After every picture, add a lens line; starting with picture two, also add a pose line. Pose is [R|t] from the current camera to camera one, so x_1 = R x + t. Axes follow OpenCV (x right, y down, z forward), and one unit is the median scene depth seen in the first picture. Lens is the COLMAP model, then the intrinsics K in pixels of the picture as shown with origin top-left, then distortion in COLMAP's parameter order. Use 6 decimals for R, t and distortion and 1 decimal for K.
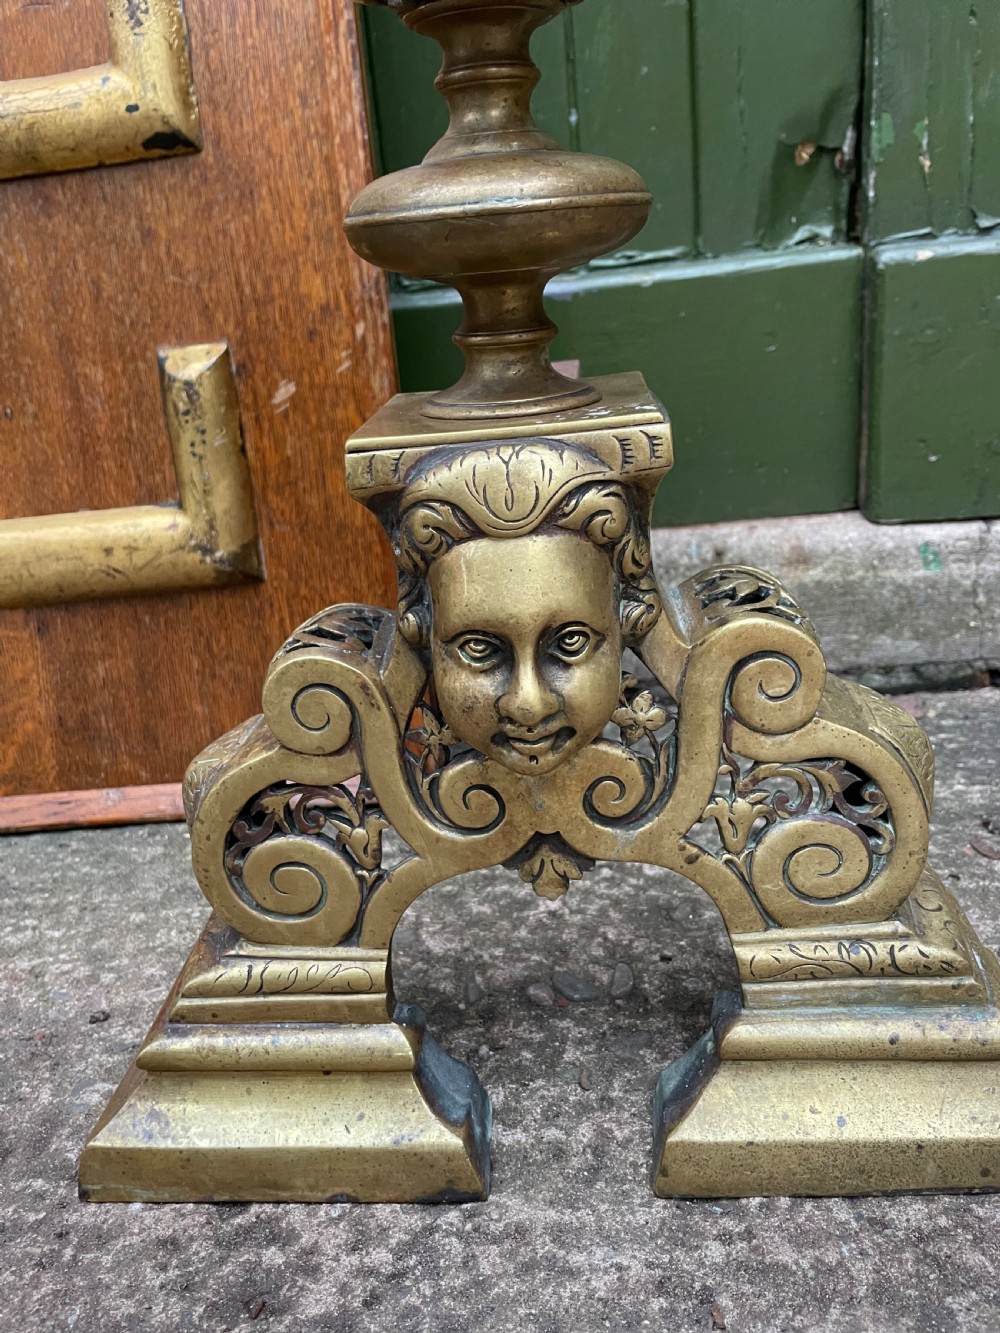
lens RADIAL K [[1028.3, 0, 492.8], [0, 1028.3, 672.0], [0, 0, 1]] dist [0.081394, -0.129136]
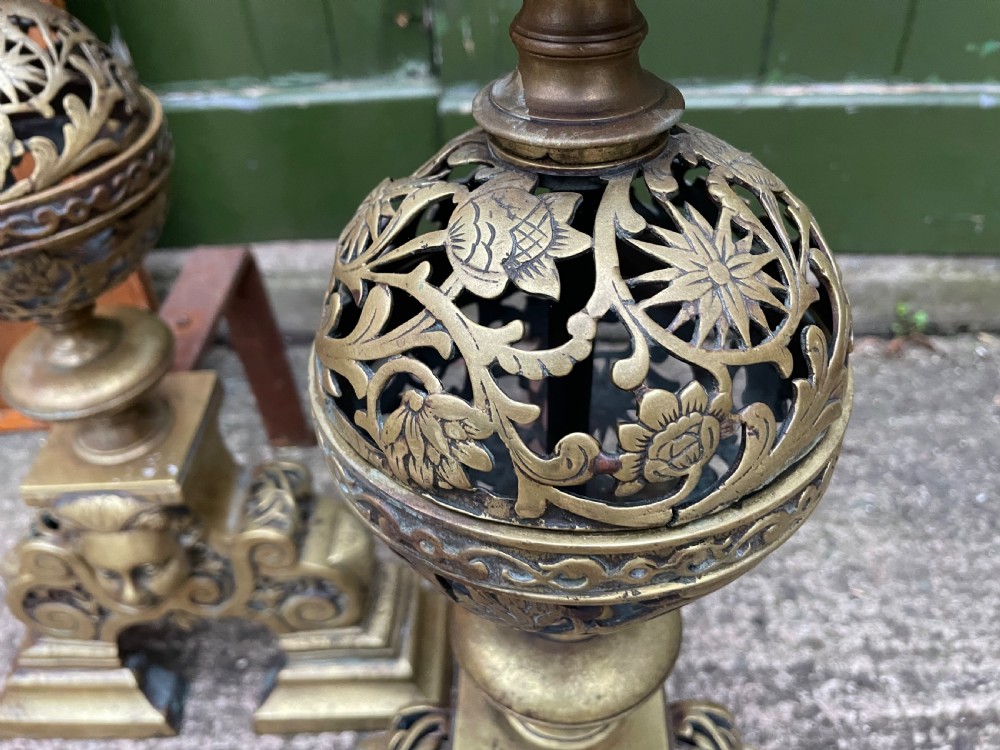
lens RADIAL K [[783.3, 0, 511.5], [0, 783.3, 369.3], [0, 0, 1]] dist [0.077949, -0.143801]
pose [[0.996035, 0.001886, 0.088944, 0.533122], [-0.031685, 0.941739, 0.334849, -0.610597], [-0.083130, -0.336340, 0.938065, -0.401706]]
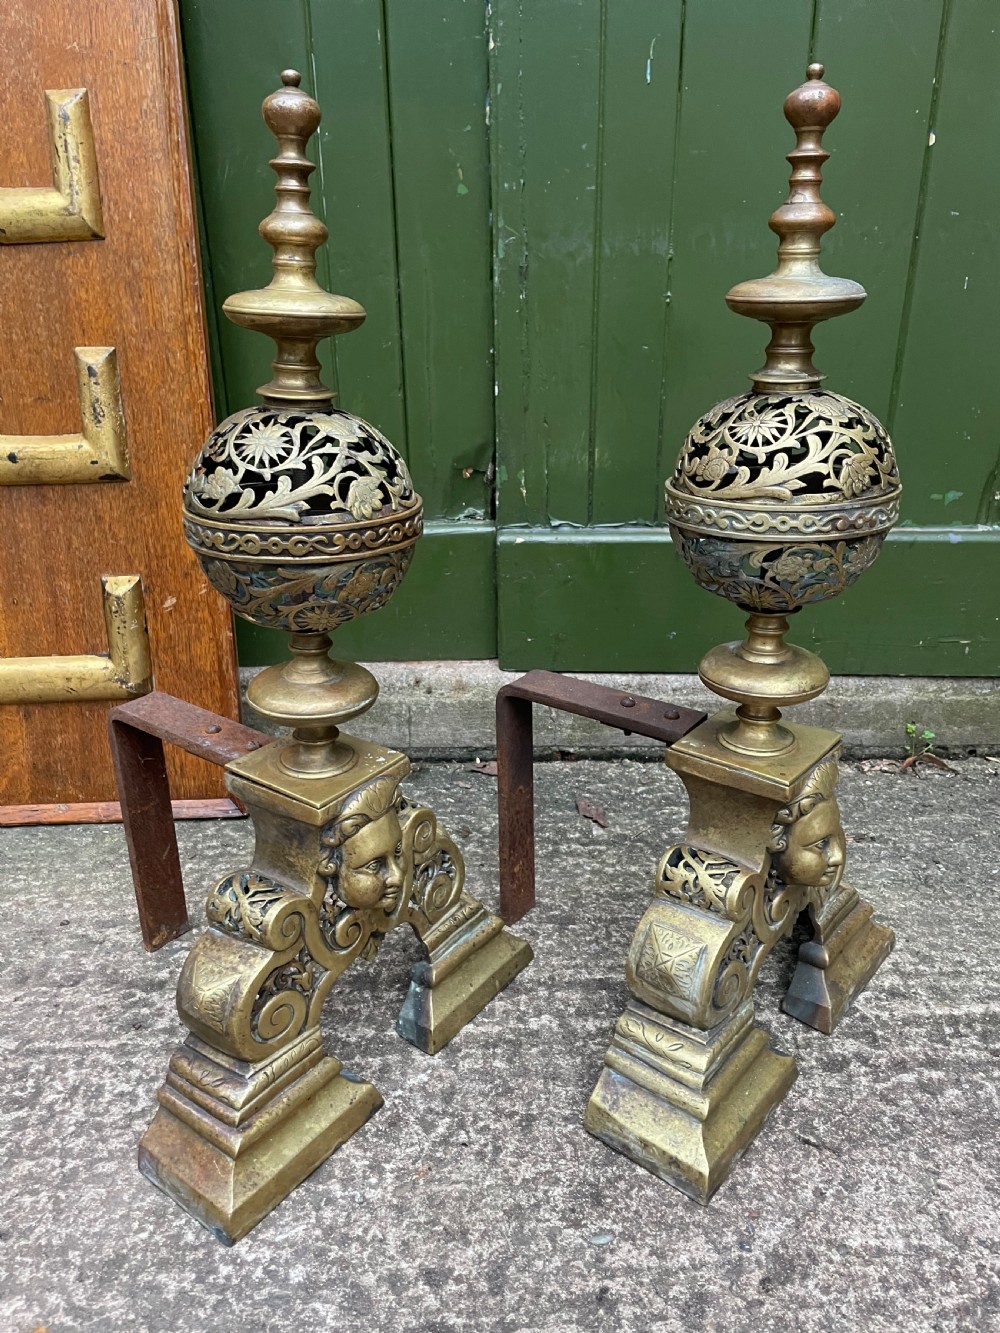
lens RADIAL K [[1010.6, 0, 494.2], [0, 1010.6, 670.2], [0, 0, 1]] dist [0.085984, -0.121745]
pose [[0.993237, 0.048175, 0.105639, 0.258731], [-0.051646, 0.998204, 0.030369, -0.305823], [-0.103987, -0.035619, 0.993941, -1.205809]]
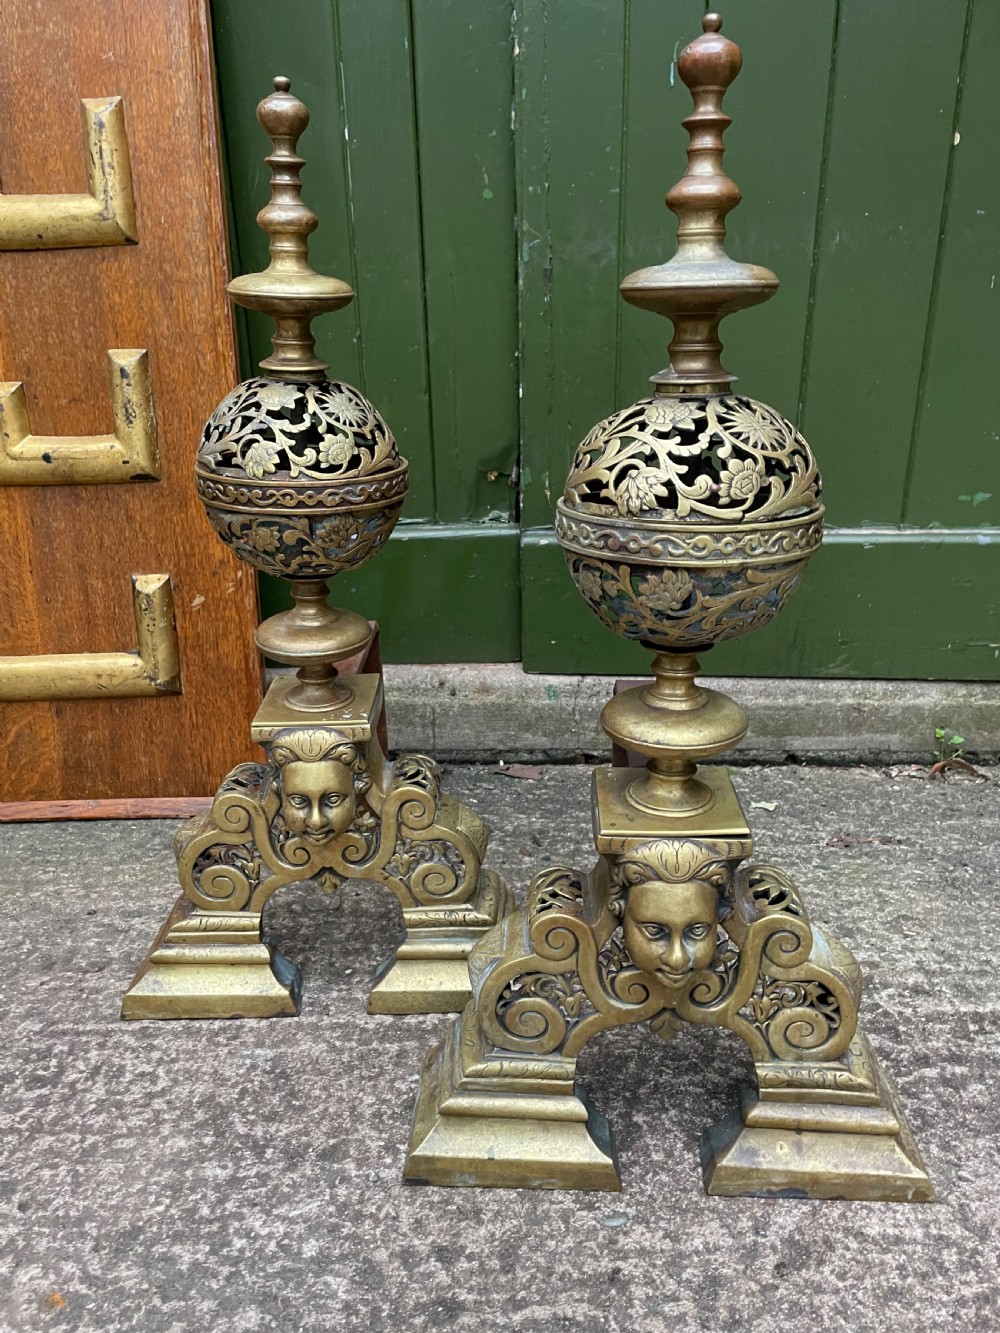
lens RADIAL K [[1010.8, 0, 494.1], [0, 1010.8, 681.2], [0, 0, 1]] dist [0.086966, -0.122456]
pose [[0.995891, 0.054966, 0.071978, 0.287117], [-0.056194, 0.998305, 0.015149, -0.236264], [-0.071023, -0.019132, 0.997291, -1.221743]]
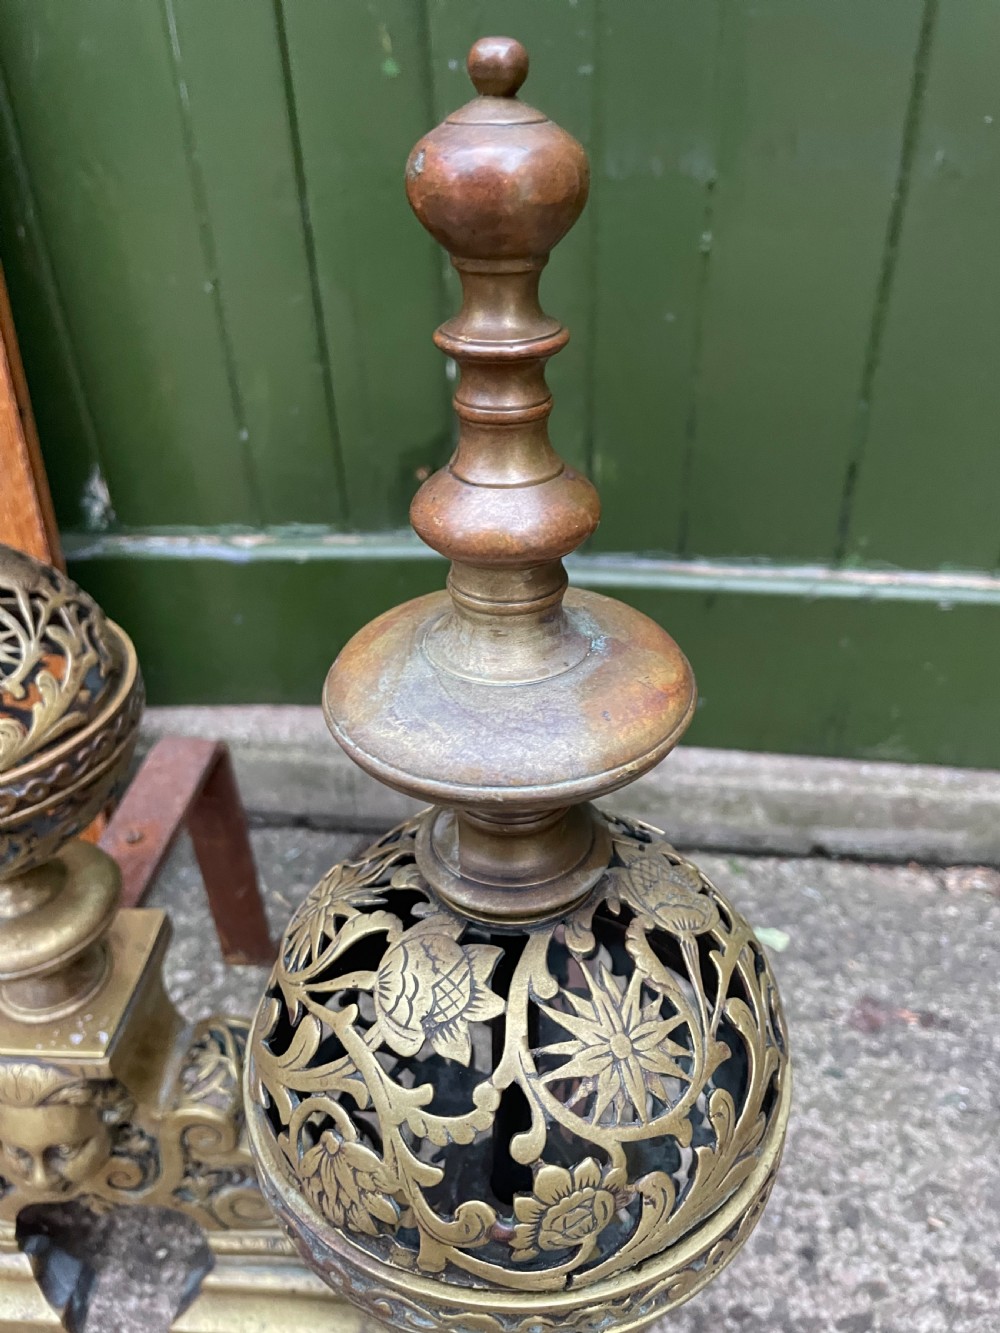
lens RADIAL K [[1036.4, 0, 517.1], [0, 1036.4, 662.5], [0, 0, 1]] dist [0.066096, -0.115501]
pose [[0.996748, 0.070938, 0.038226, 0.576602], [-0.077471, 0.974116, 0.212360, -0.826290], [-0.022172, -0.214630, 0.976444, -0.517463]]
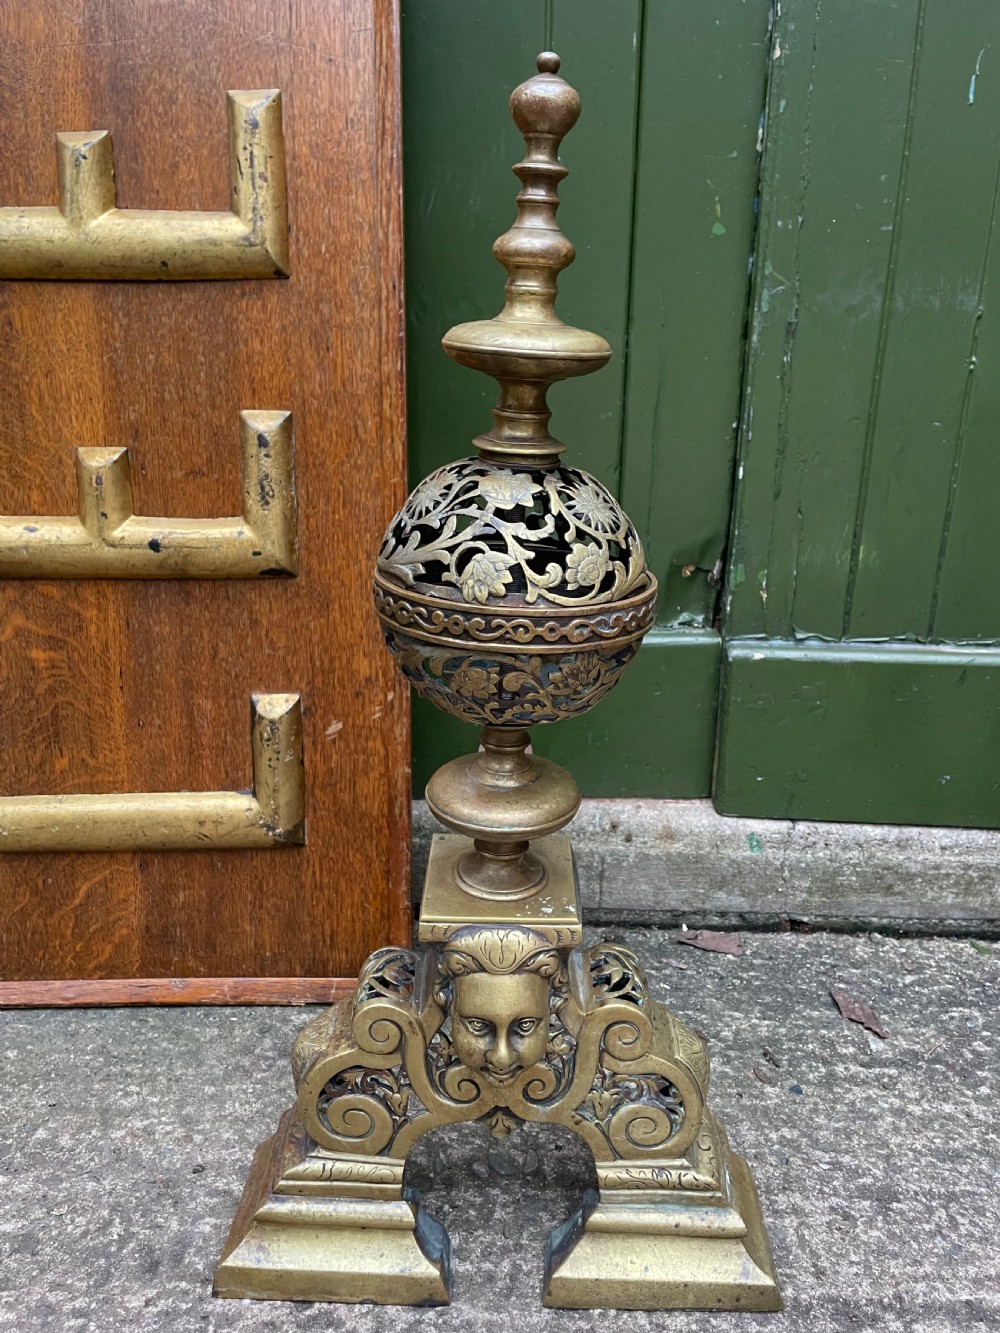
lens RADIAL K [[1015.6, 0, 494.3], [0, 1015.6, 667.6], [0, 0, 1]] dist [0.087054, -0.125371]
pose [[0.993042, 0.081972, 0.084546, -0.135155], [-0.078522, 0.995969, -0.043358, -0.408798], [-0.087760, 0.036417, 0.995476, -0.644399]]
